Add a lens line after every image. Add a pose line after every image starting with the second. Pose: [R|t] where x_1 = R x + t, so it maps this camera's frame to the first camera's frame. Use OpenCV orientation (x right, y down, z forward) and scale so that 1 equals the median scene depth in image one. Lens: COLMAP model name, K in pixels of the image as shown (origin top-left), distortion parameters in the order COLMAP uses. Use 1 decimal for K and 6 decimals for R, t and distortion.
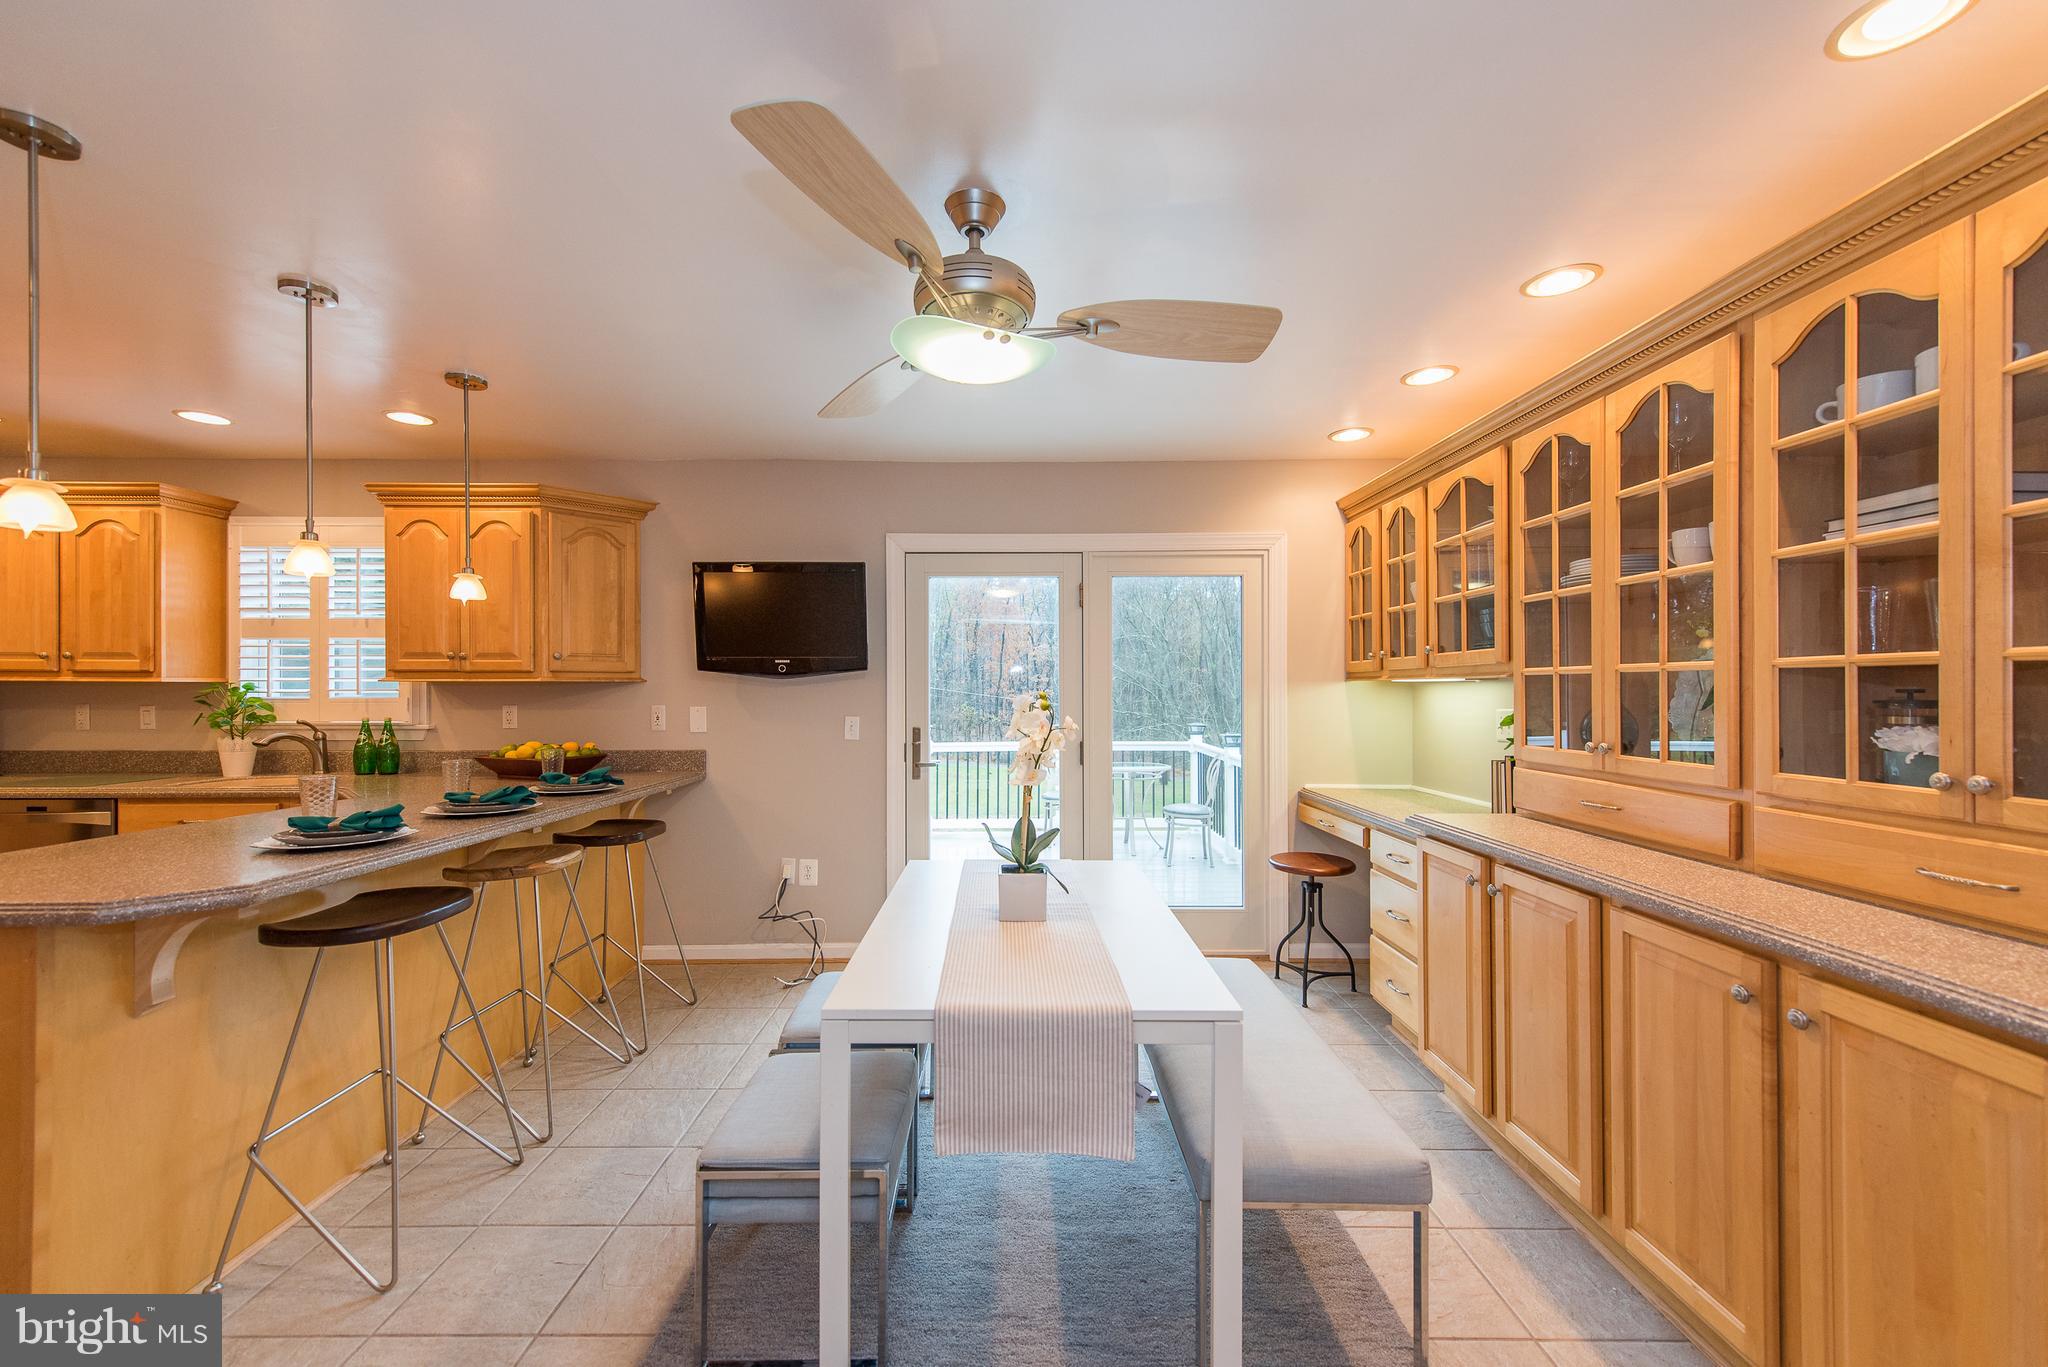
lens RADIAL K [[828.6, 0, 1000.5], [0, 828.6, 689.0], [0, 0, 1]] dist [0.010200, -0.004313]
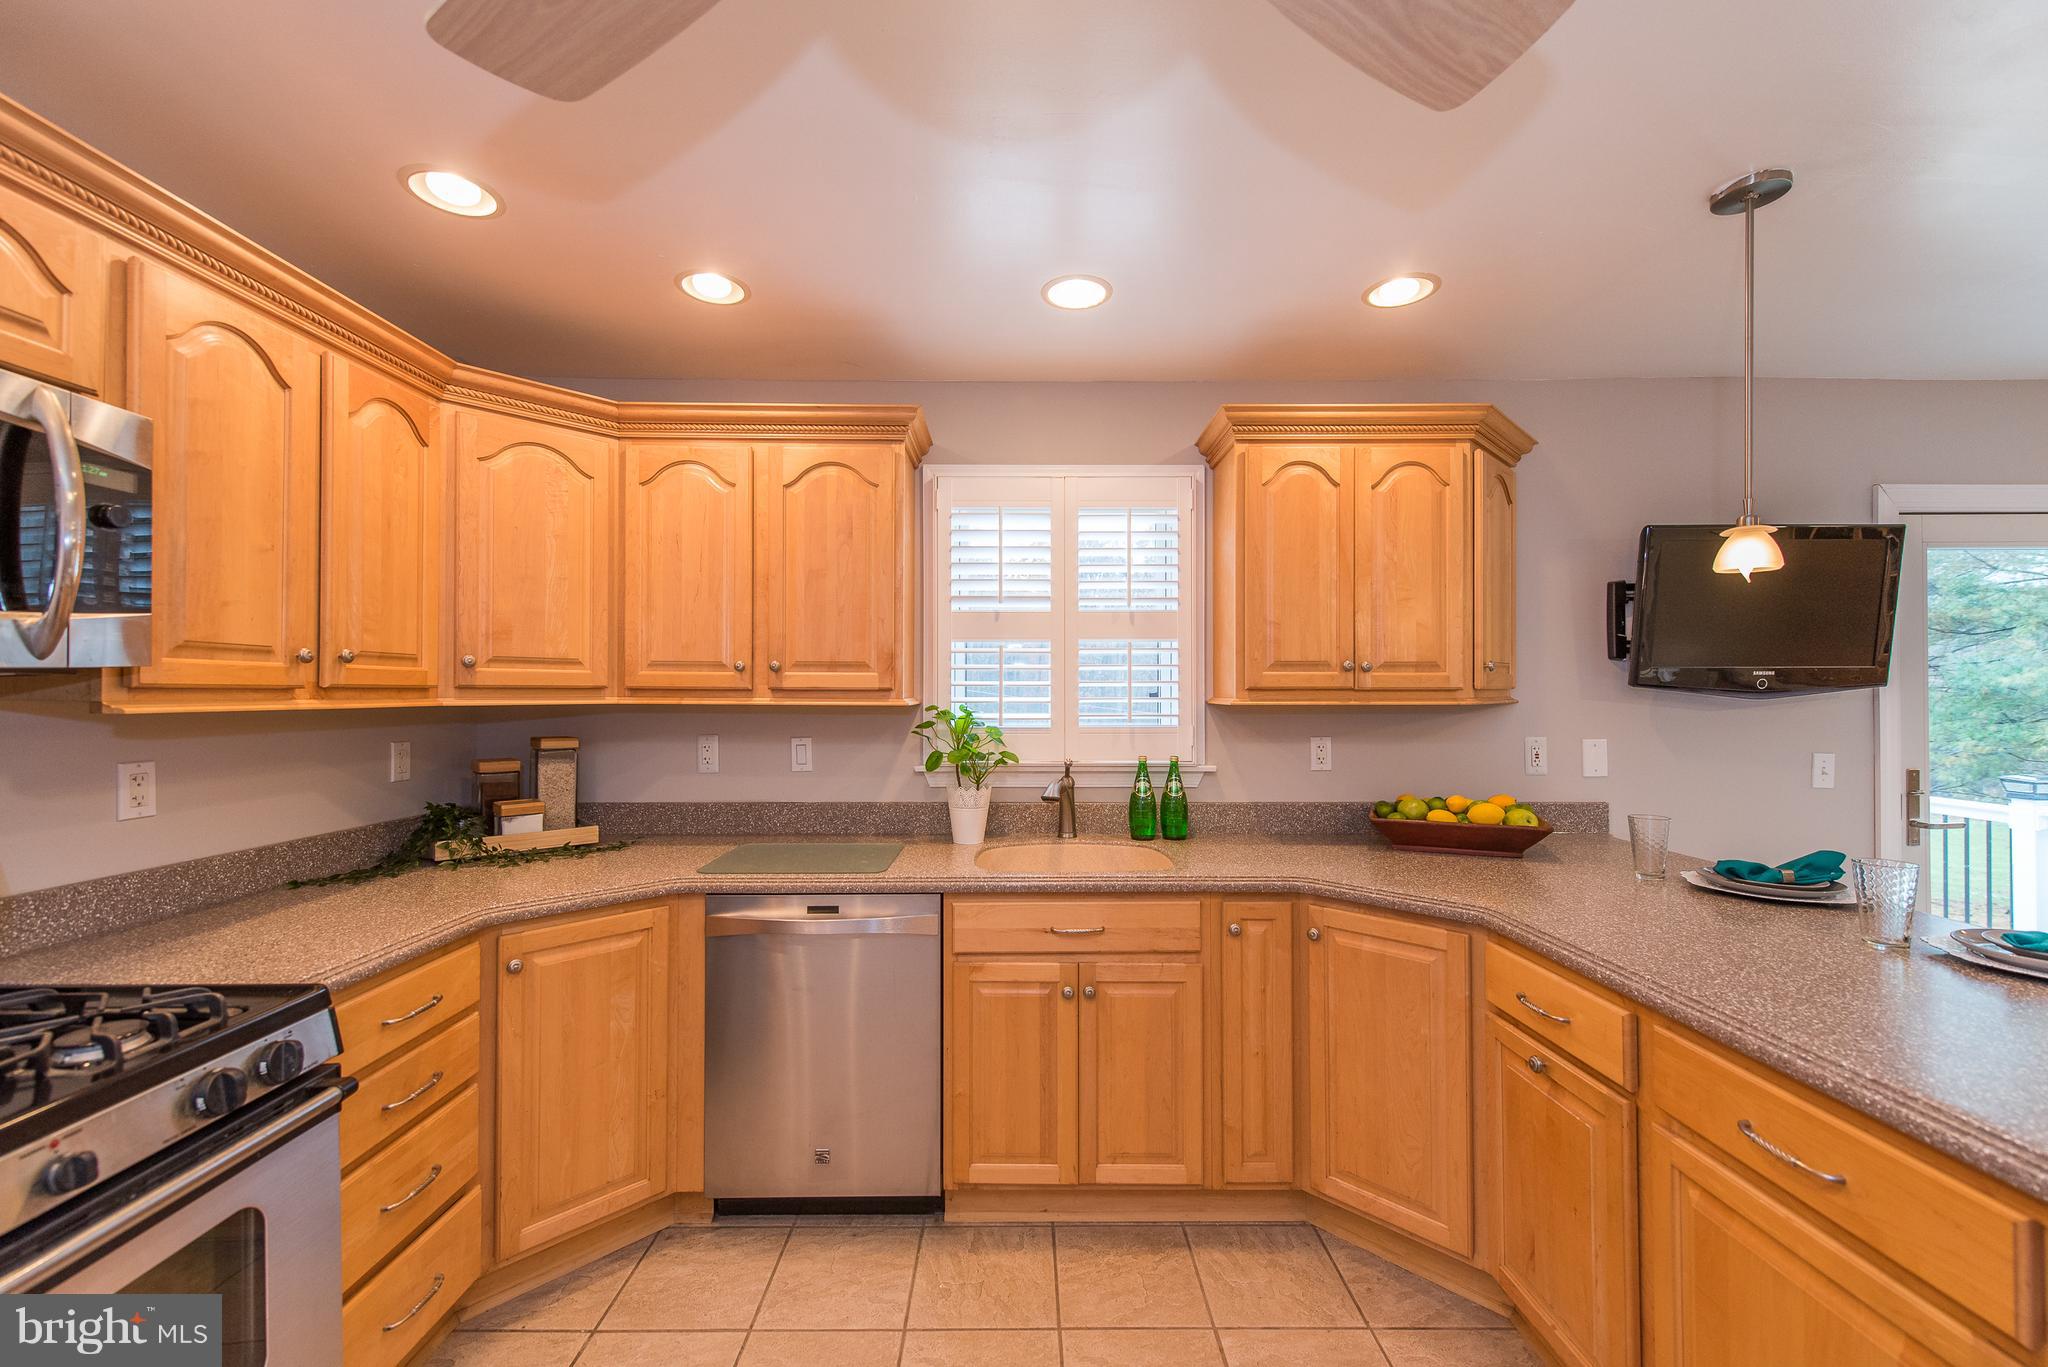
lens RADIAL K [[819.1, 0, 984.5], [0, 819.1, 686.5], [0, 0, 1]] dist [0.019290, -0.000165]
pose [[0.999980, 0.000084, 0.006345, -0.900047], [-0.000050, 0.999986, -0.005314, -0.019036], [-0.006345, 0.005313, 0.999966, 0.326110]]
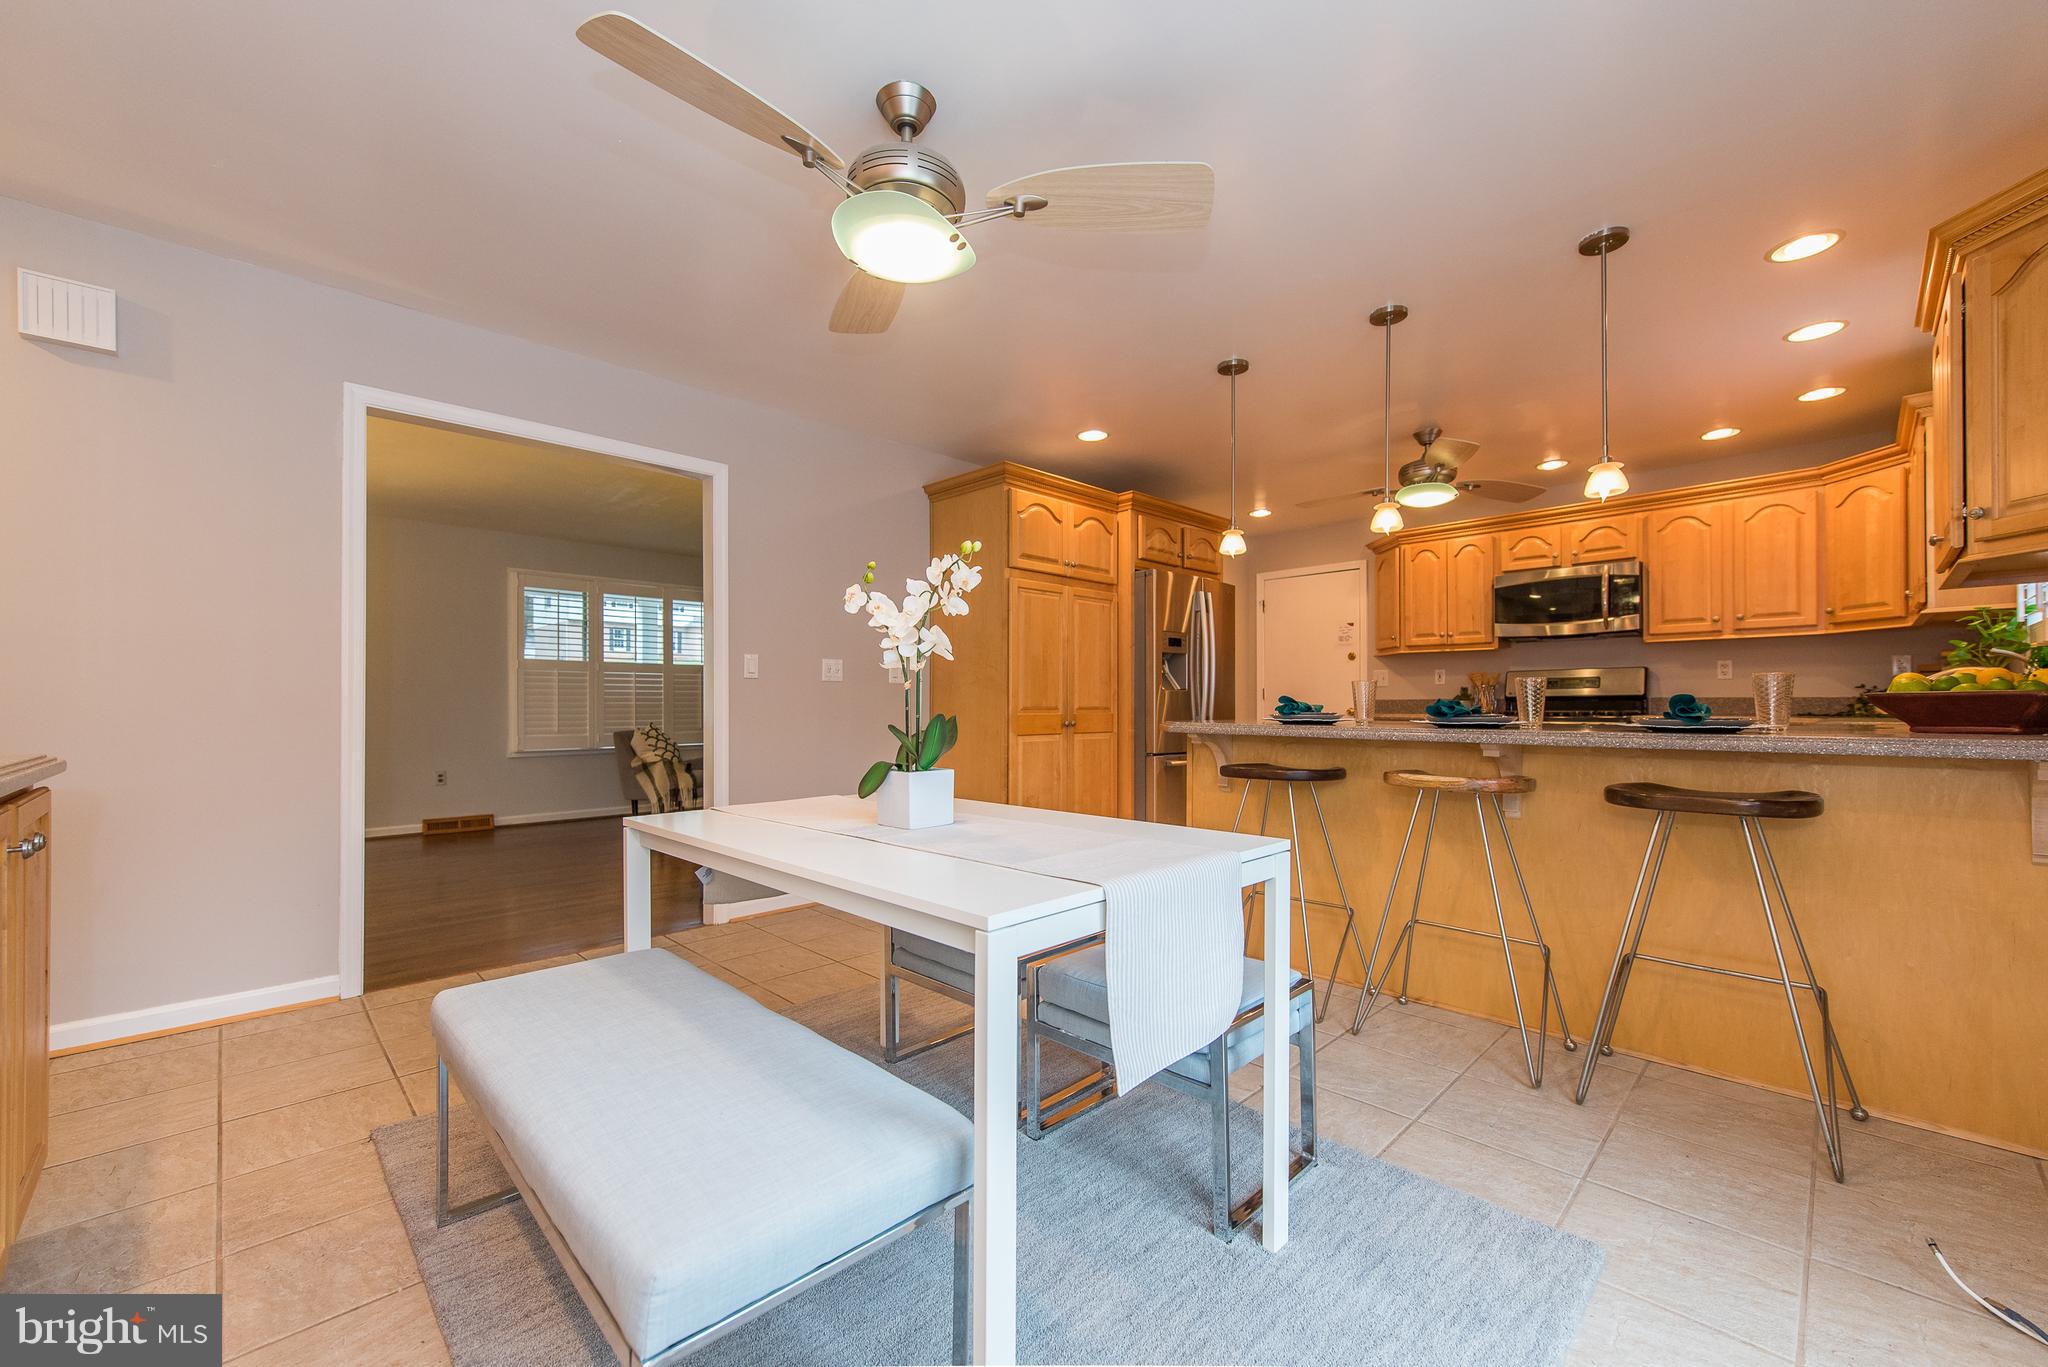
lens RADIAL K [[814.5, 0, 1023.2], [0, 814.5, 692.7], [0, 0, 1]] dist [0.011798, -0.000219]
pose [[-0.710804, -0.006889, -0.703356, 0.287131], [0.003965, 0.999897, -0.013800, 0.081210], [0.703378, -0.012598, -0.710704, 0.899910]]
